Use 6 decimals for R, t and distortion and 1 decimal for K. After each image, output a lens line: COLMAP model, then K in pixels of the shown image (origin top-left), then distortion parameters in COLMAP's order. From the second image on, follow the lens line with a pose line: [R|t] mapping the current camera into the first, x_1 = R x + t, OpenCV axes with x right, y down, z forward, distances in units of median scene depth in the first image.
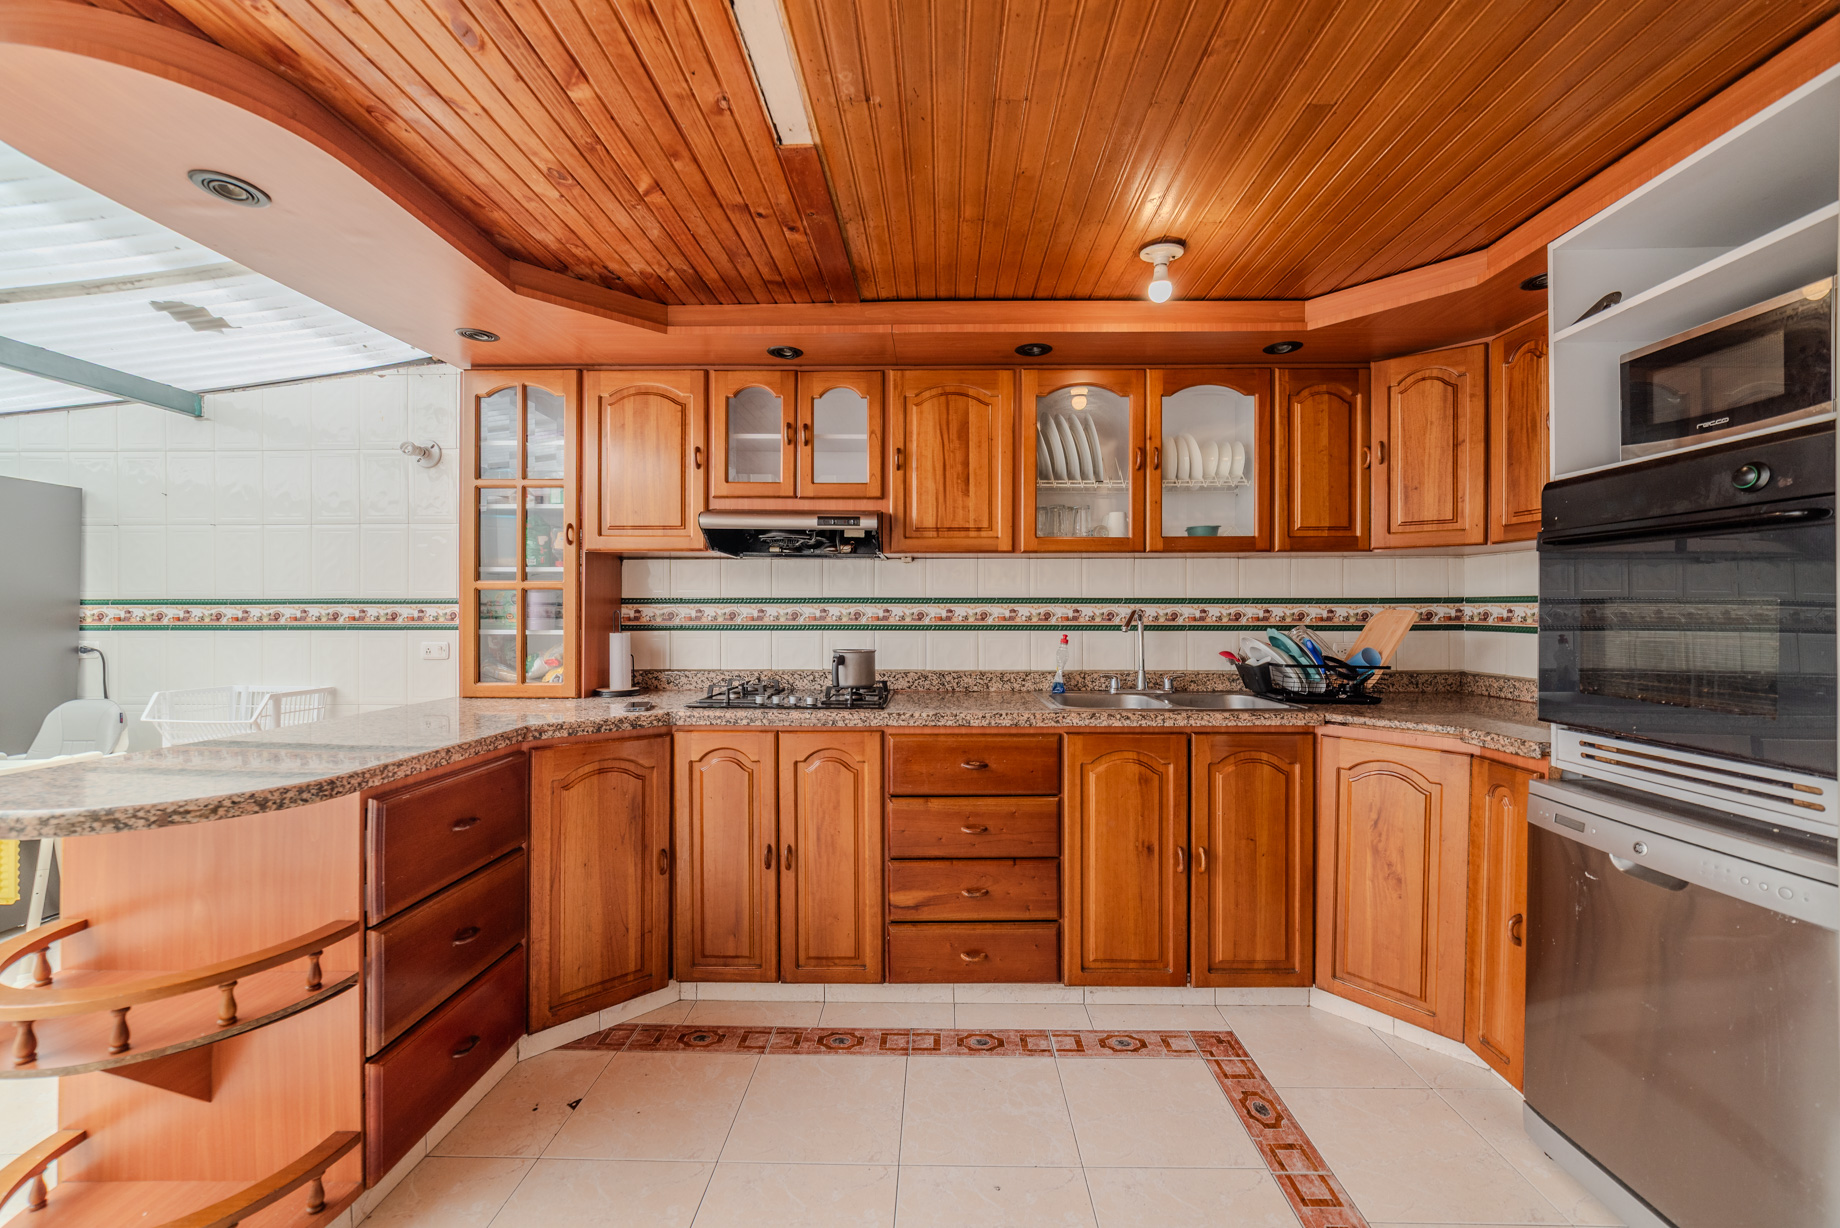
lens RADIAL K [[711.3, 0, 925.1], [0, 711.3, 613.7], [0, 0, 1]] dist [-0.022990, 0.011186]
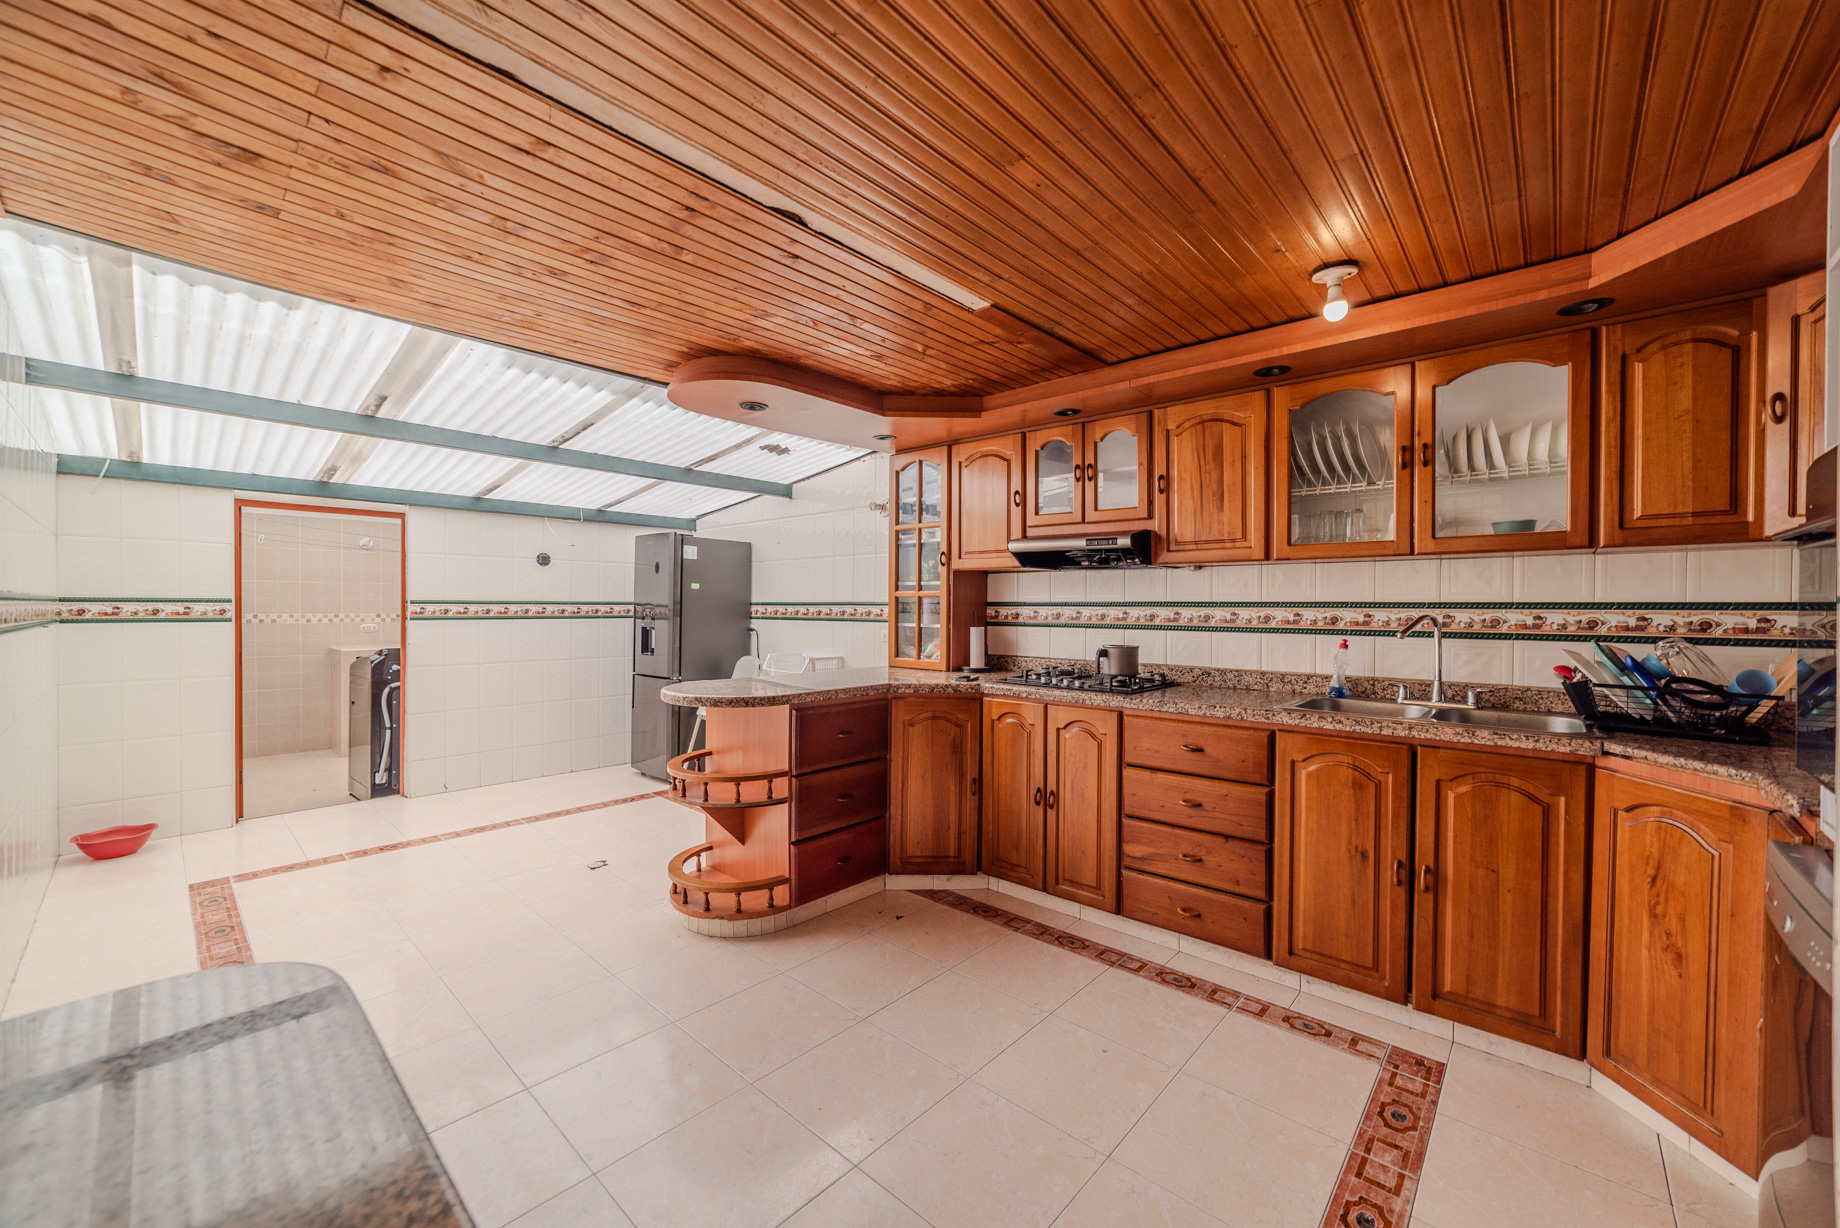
lens RADIAL K [[711.3, 0, 925.1], [0, 711.3, 613.7], [0, 0, 1]] dist [-0.022990, 0.011186]
pose [[0.758780, 0.010892, -0.651256, 0.486995], [-0.006672, 0.999938, 0.008950, -0.013819], [0.651313, -0.002446, 0.758805, -0.159268]]
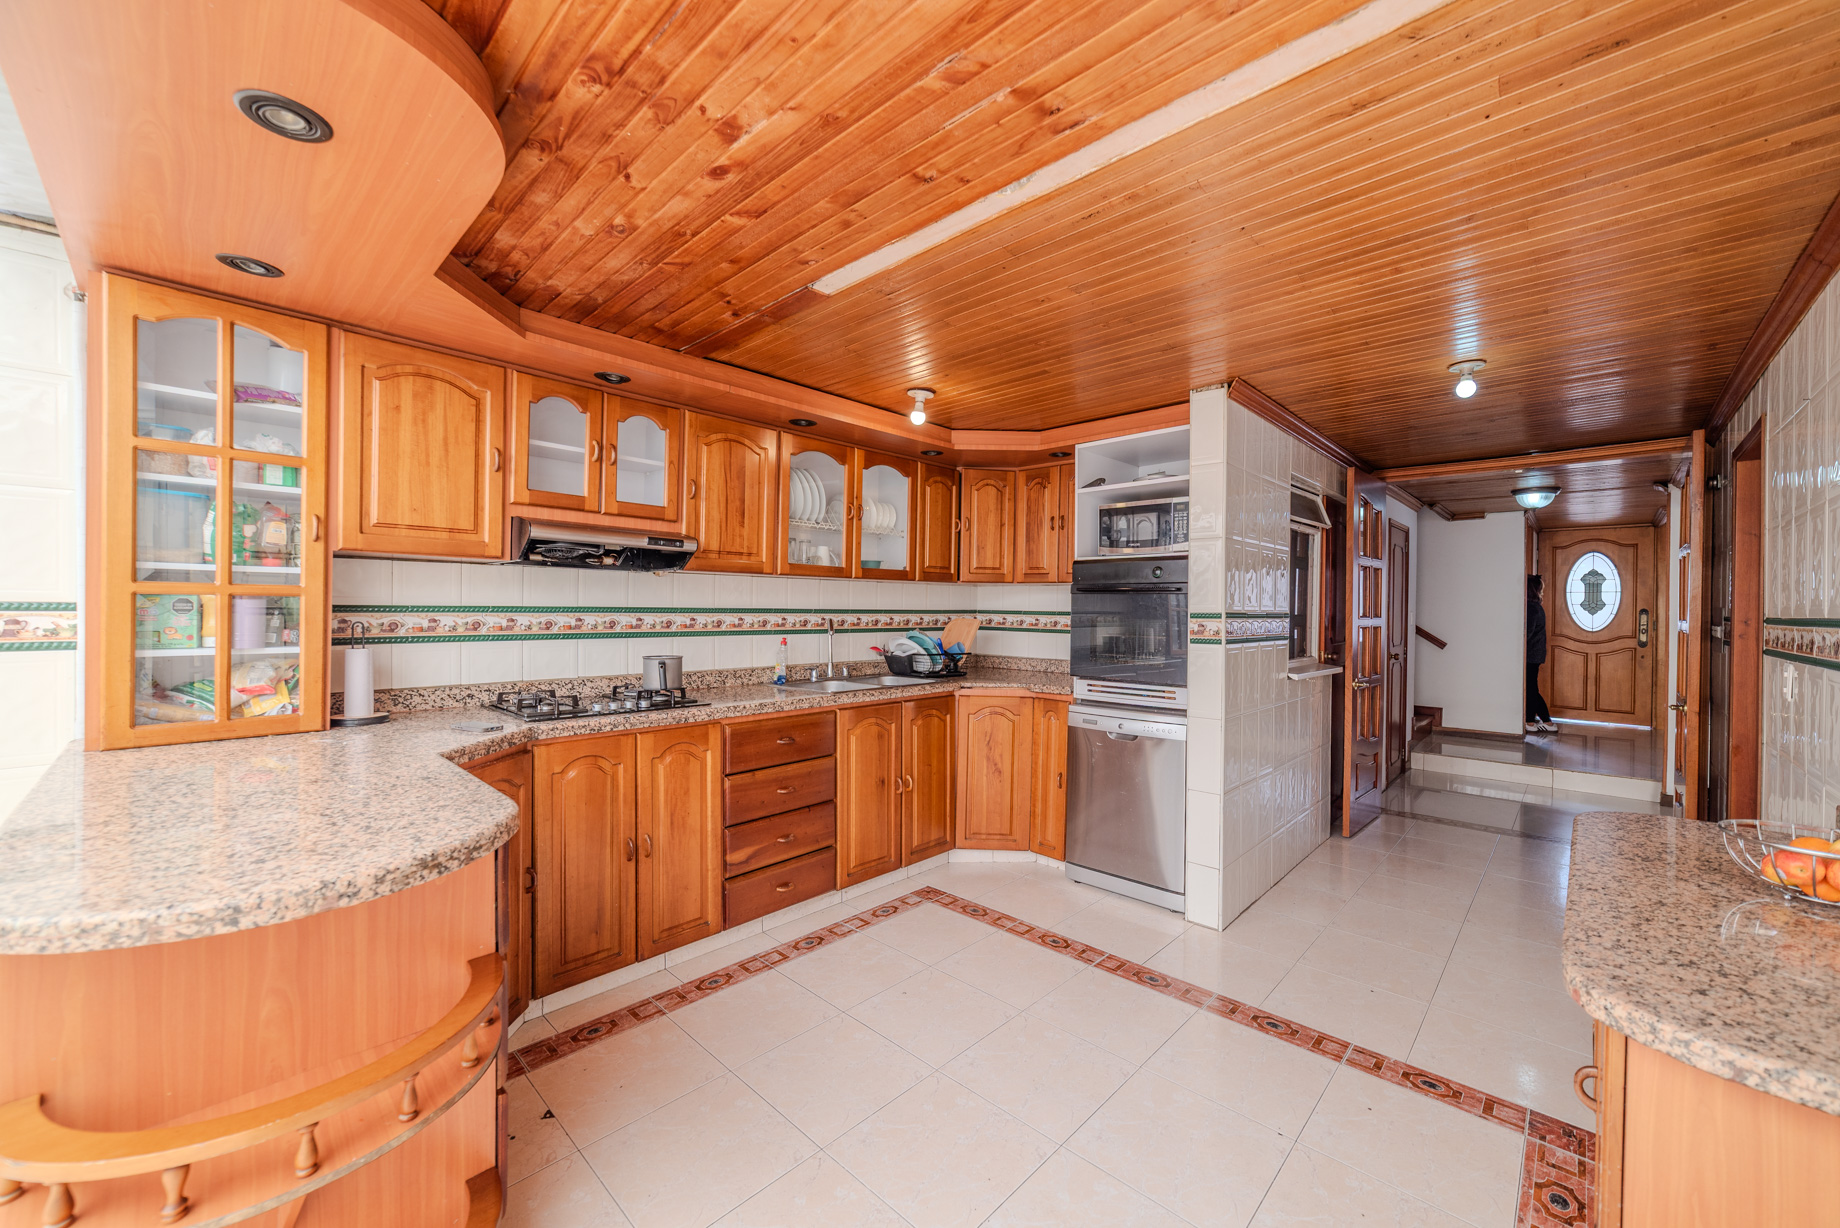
lens RADIAL K [[711.3, 0, 925.1], [0, 711.3, 613.7], [0, 0, 1]] dist [-0.022990, 0.011186]
pose [[0.672899, 0.001694, 0.739732, -0.717151], [-0.008528, 0.999949, 0.005467, -0.028595], [-0.739685, -0.009987, 0.672879, -0.061923]]
